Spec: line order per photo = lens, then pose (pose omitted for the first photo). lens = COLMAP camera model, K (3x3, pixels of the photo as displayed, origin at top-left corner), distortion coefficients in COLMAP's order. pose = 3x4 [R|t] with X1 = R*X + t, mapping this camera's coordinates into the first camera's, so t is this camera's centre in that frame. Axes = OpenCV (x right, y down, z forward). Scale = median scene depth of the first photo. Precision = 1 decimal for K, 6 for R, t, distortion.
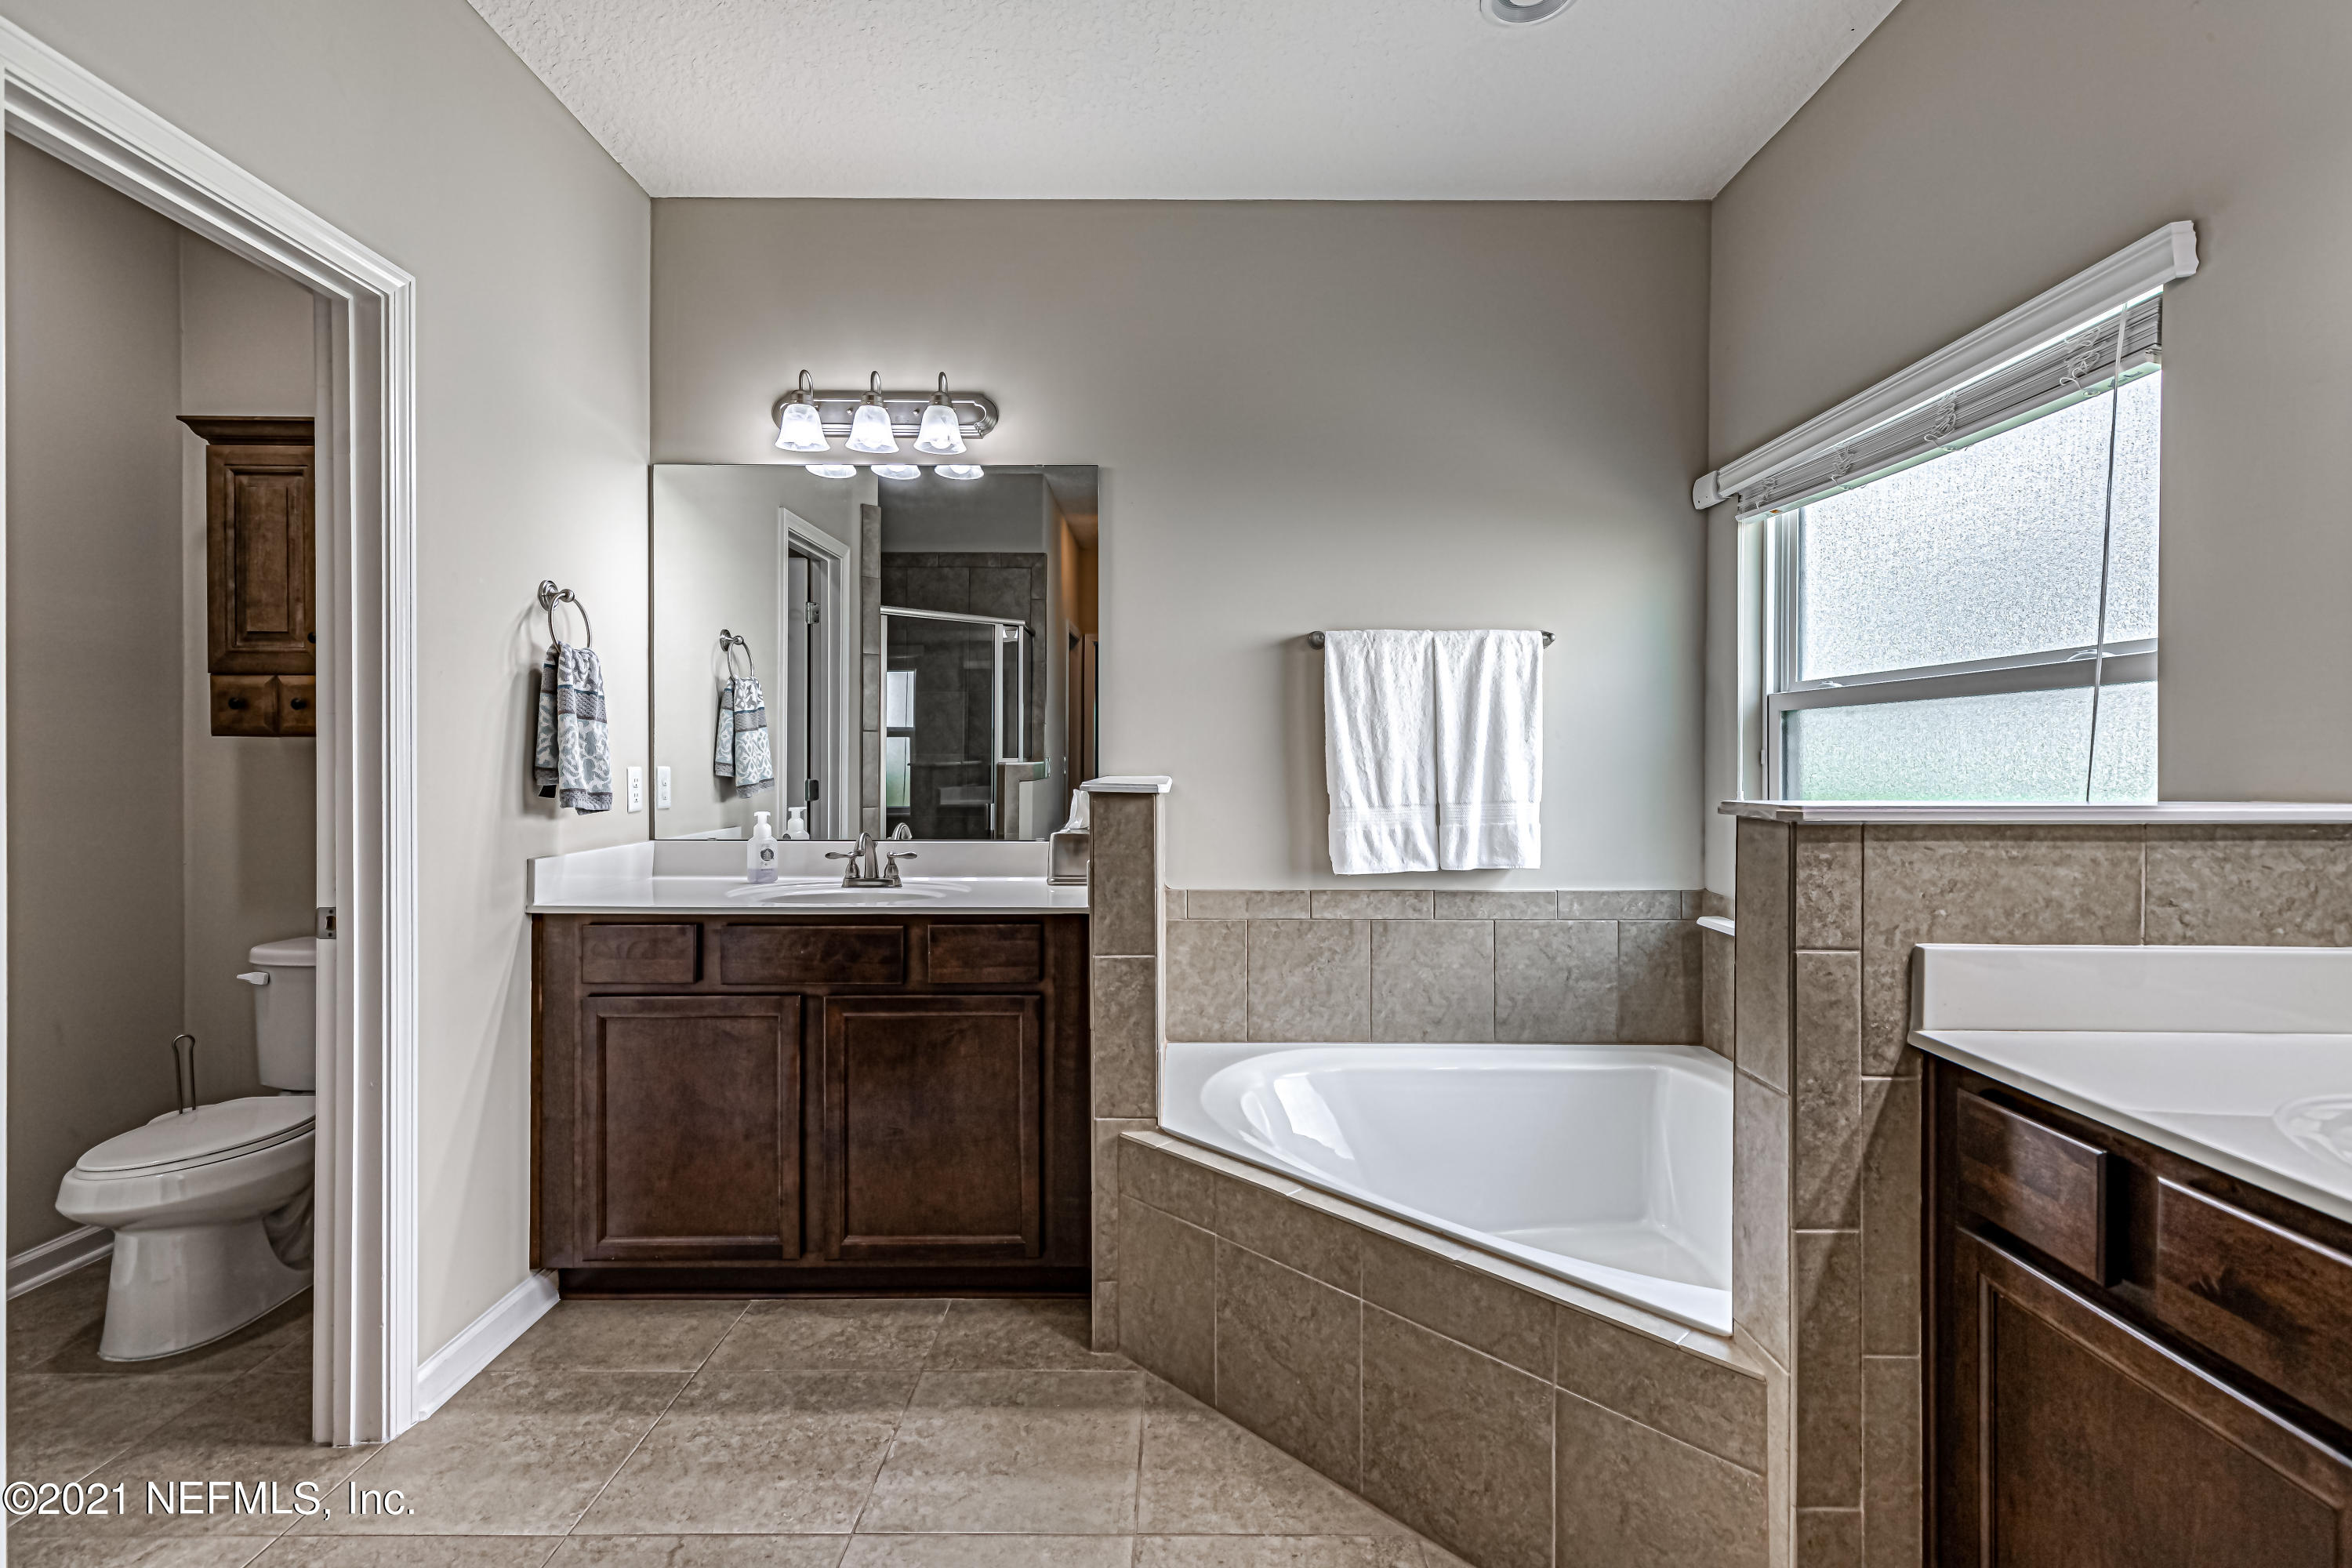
lens RADIAL K [[1066.8, 0, 1184.9], [0, 1066.8, 768.1], [0, 0, 1]] dist [0.009930, -0.002195]
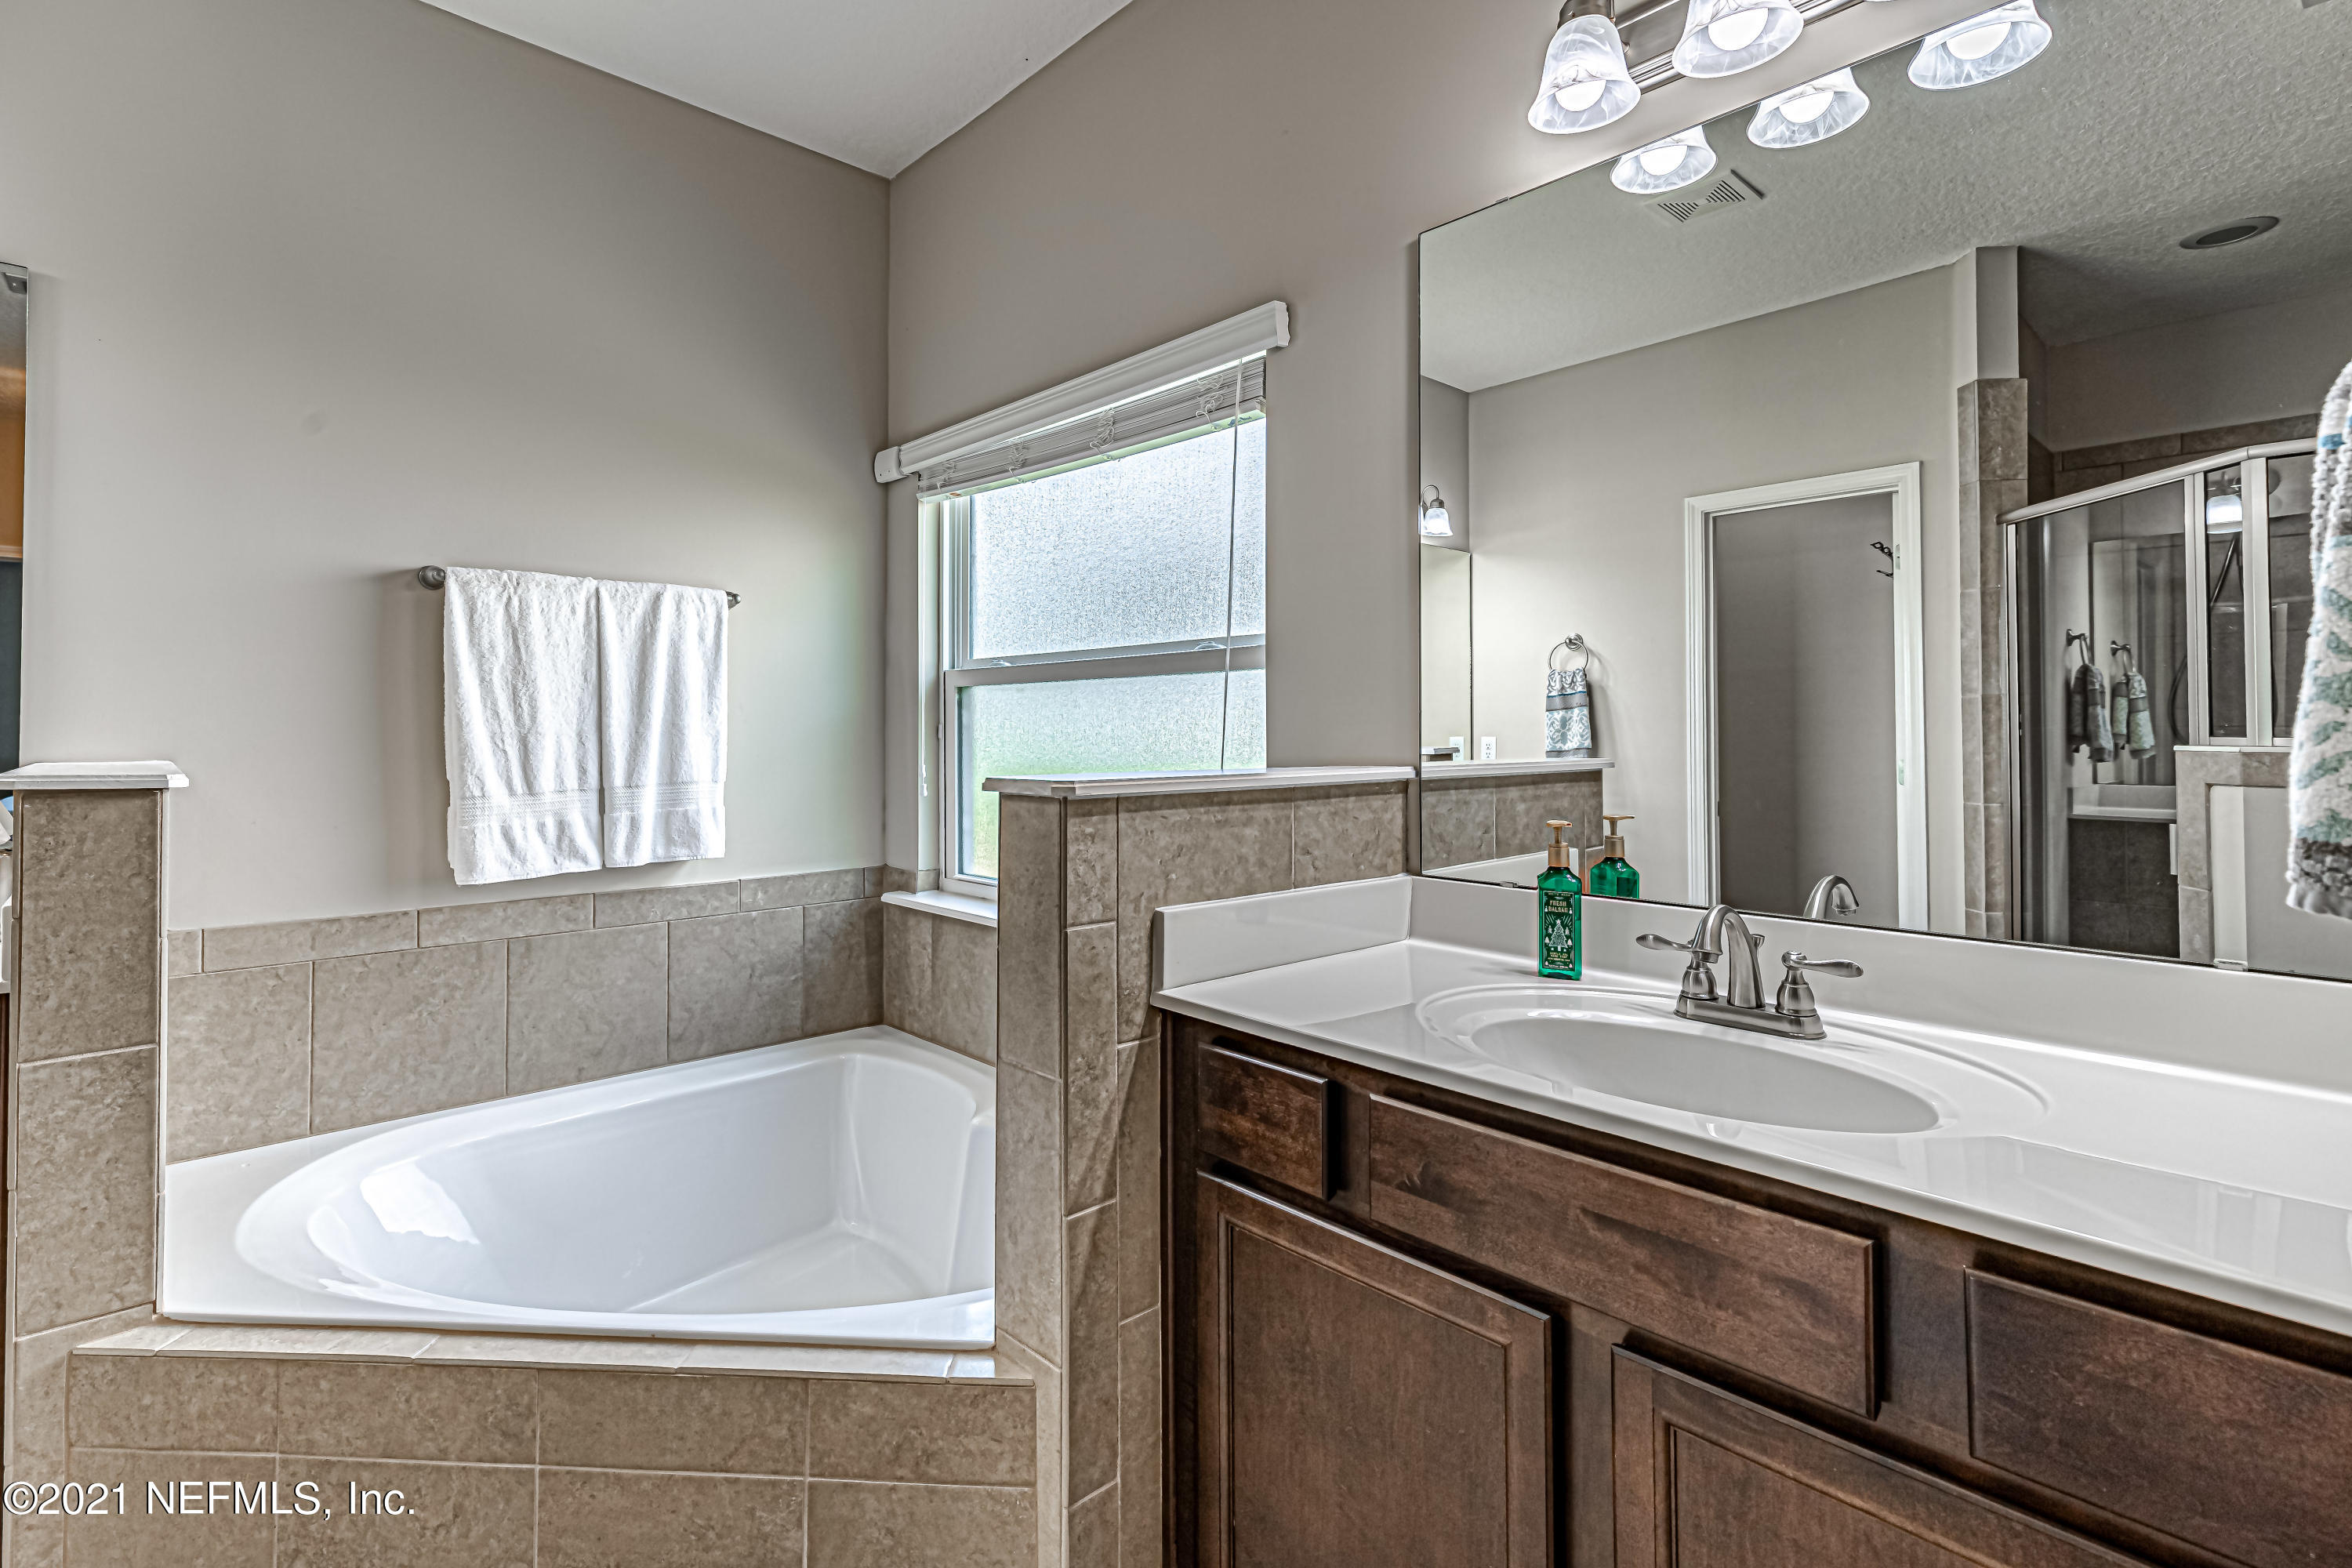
lens RADIAL K [[1066.8, 0, 1069.9], [0, 1066.8, 713.3], [0, 0, 1]] dist [0.009930, -0.002195]
pose [[0.749878, 0.010733, 0.661489, -0.057185], [0.007788, 0.999656, -0.025048, -0.001523], [-0.661530, 0.023935, 0.749536, 0.197622]]
